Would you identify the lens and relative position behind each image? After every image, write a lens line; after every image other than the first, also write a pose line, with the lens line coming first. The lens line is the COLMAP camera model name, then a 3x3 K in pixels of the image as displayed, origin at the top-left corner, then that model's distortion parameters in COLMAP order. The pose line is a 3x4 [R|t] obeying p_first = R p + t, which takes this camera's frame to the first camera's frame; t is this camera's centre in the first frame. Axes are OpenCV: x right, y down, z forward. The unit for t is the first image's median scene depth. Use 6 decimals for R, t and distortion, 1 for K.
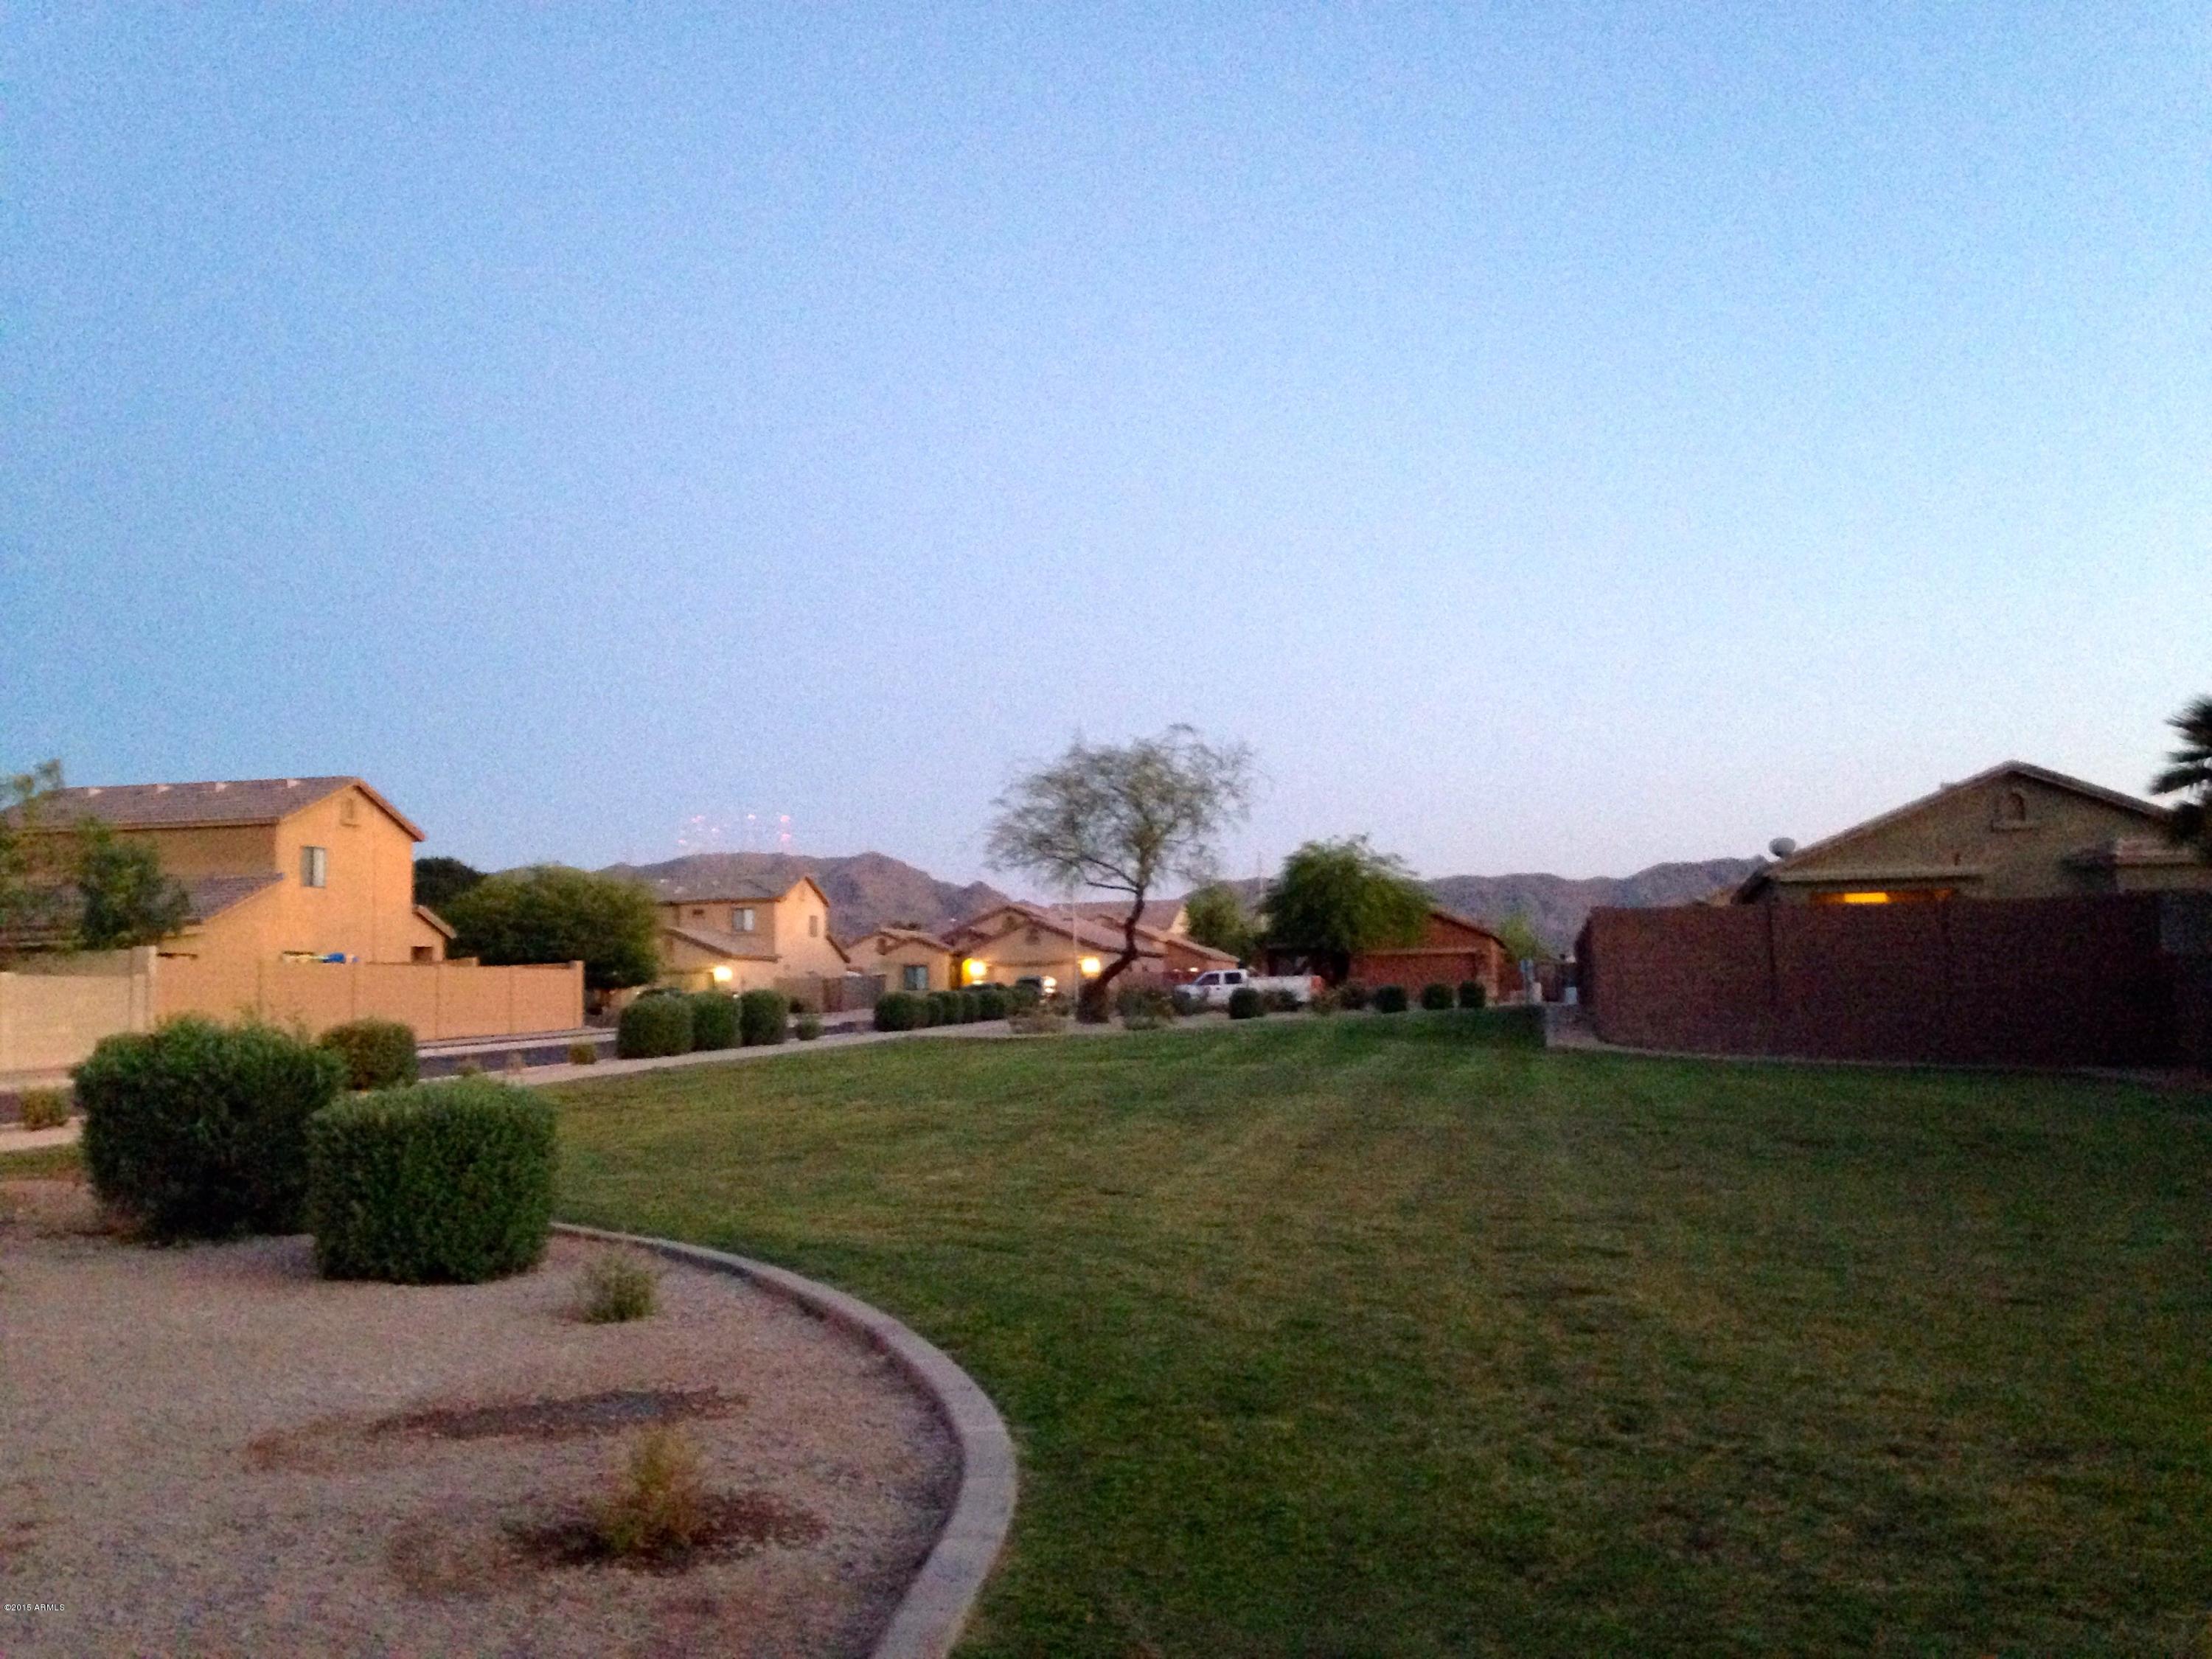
lens RADIAL K [[2085.2, 0, 1106.2], [0, 2085.2, 830.9], [0, 0, 1]] dist [0.075618, 0.000000]
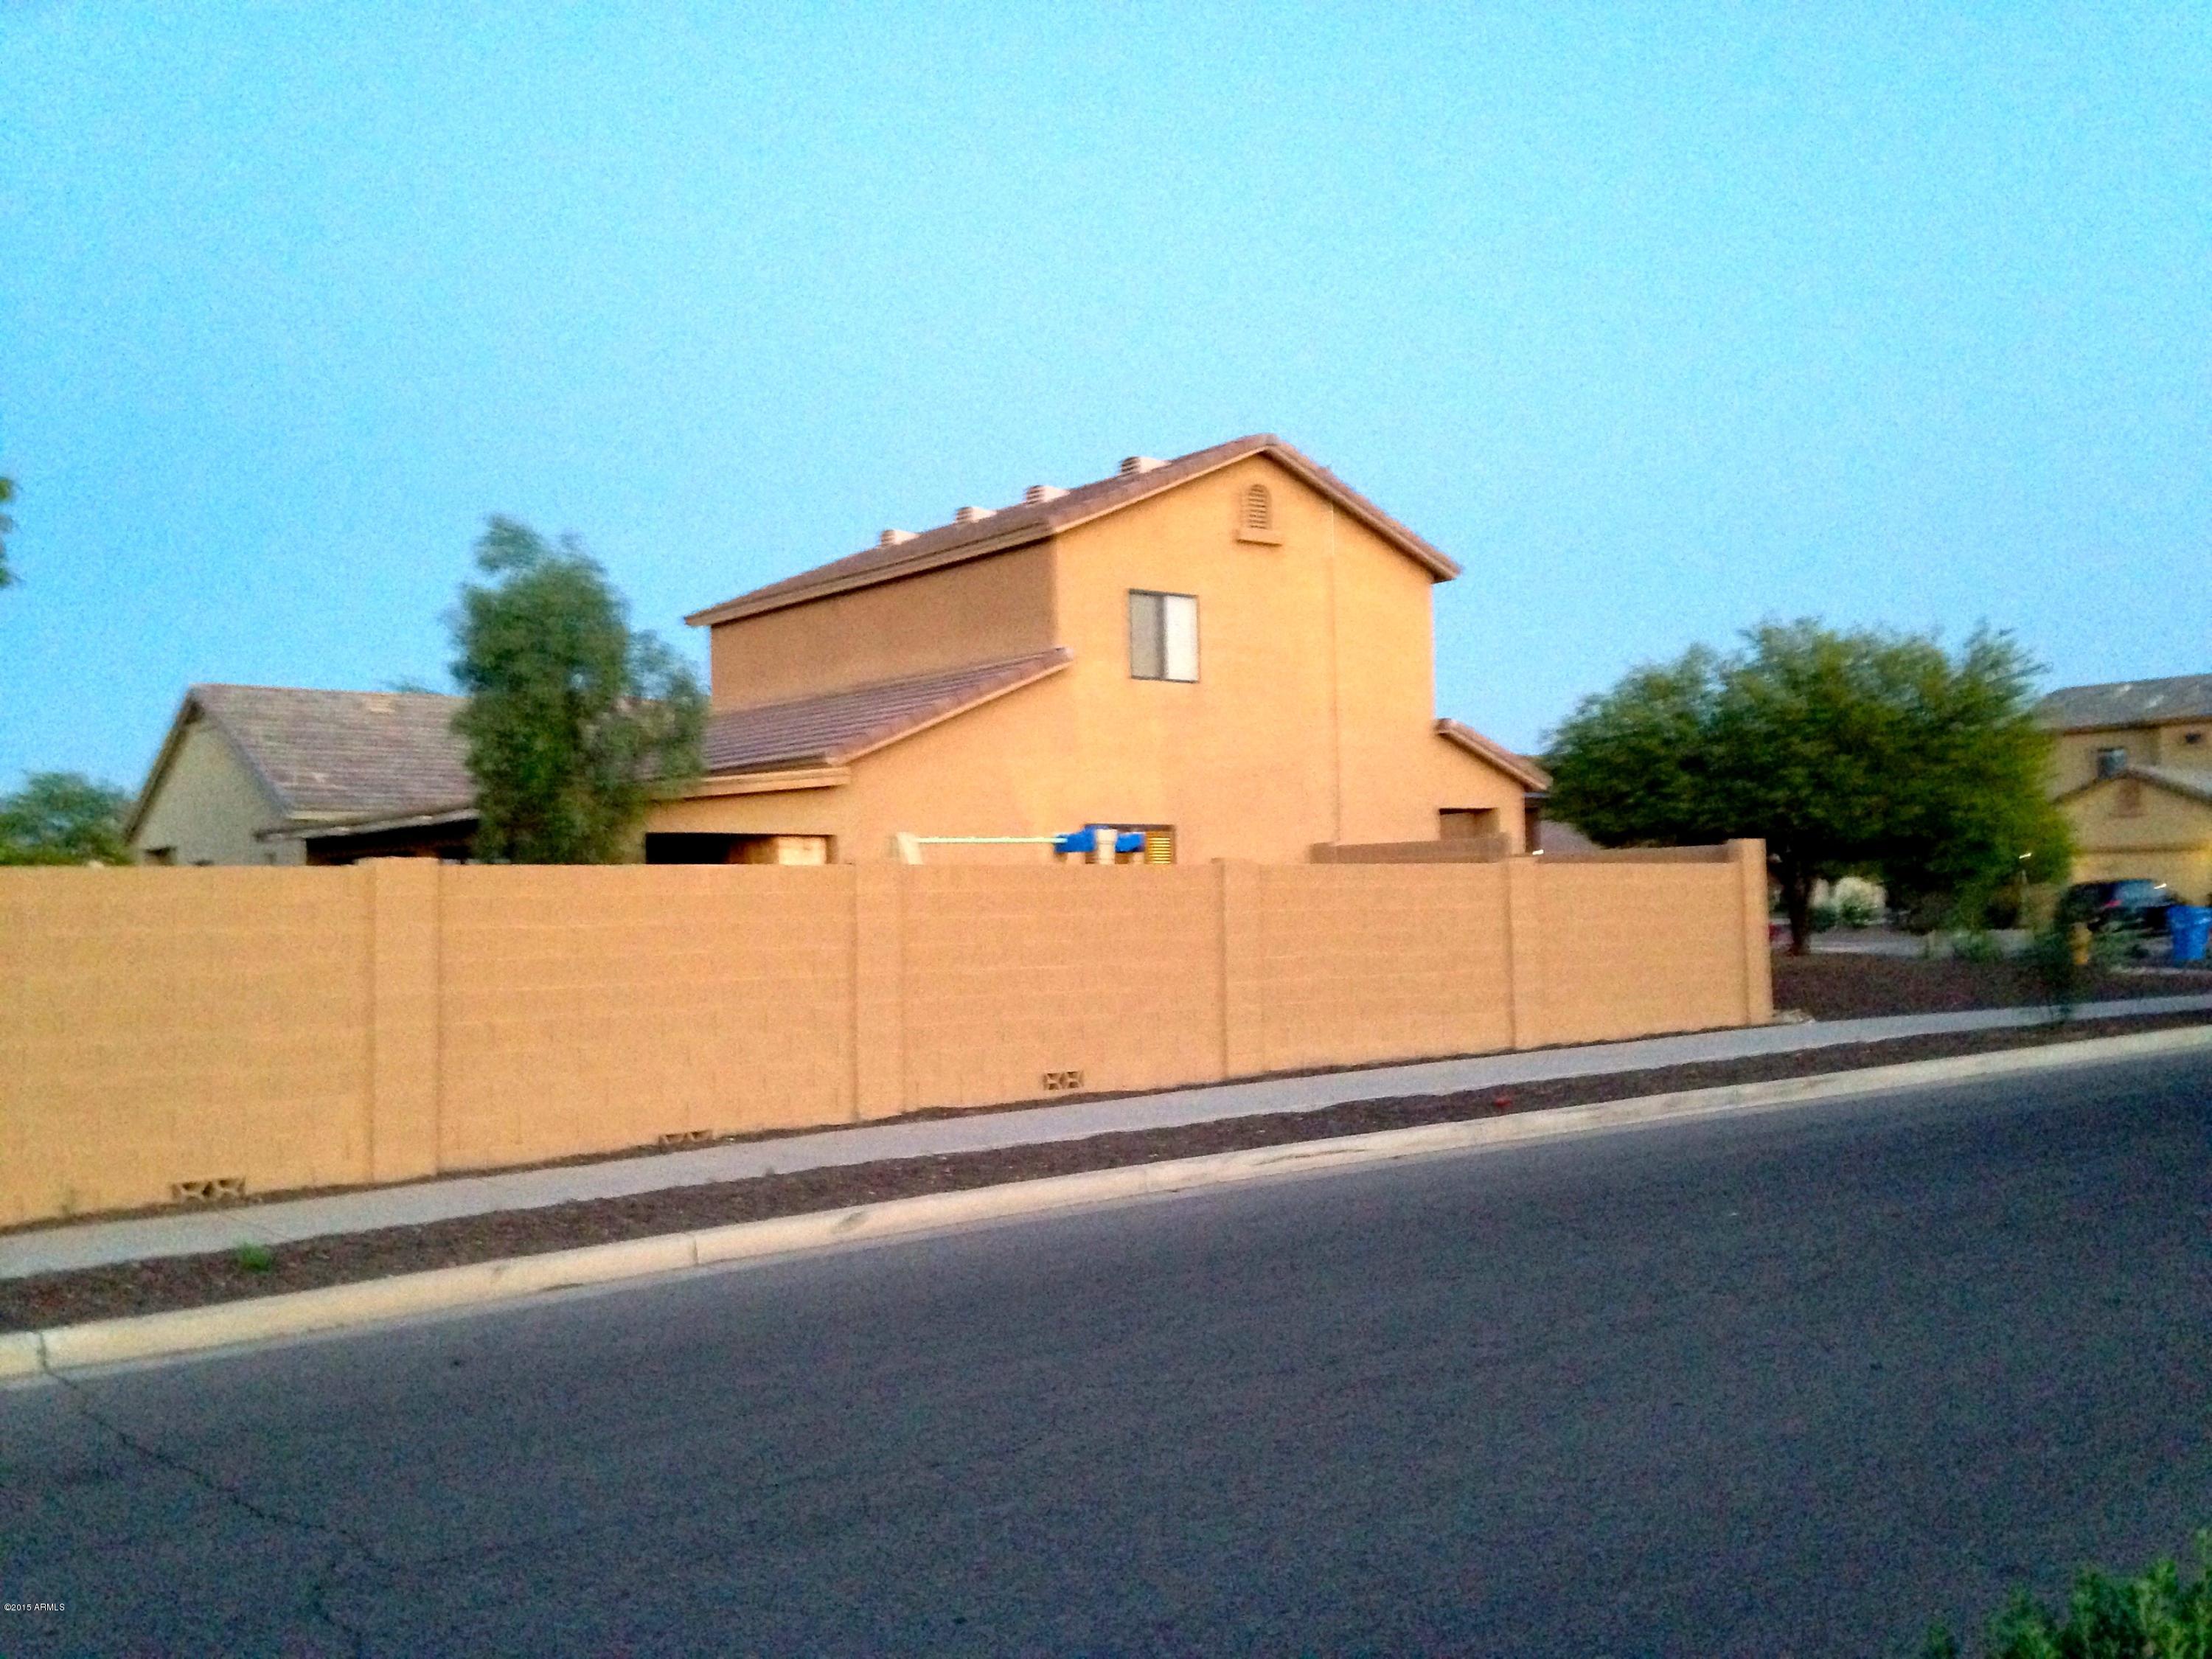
lens RADIAL K [[2085.2, 0, 1107.9], [0, 2085.2, 831.1], [0, 0, 1]] dist [0.075618, 0.000000]
pose [[0.776589, -0.023443, -0.629571, -0.100818], [0.062091, 0.997290, 0.039455, 0.036079], [0.626940, -0.069730, 0.775941, 0.594532]]
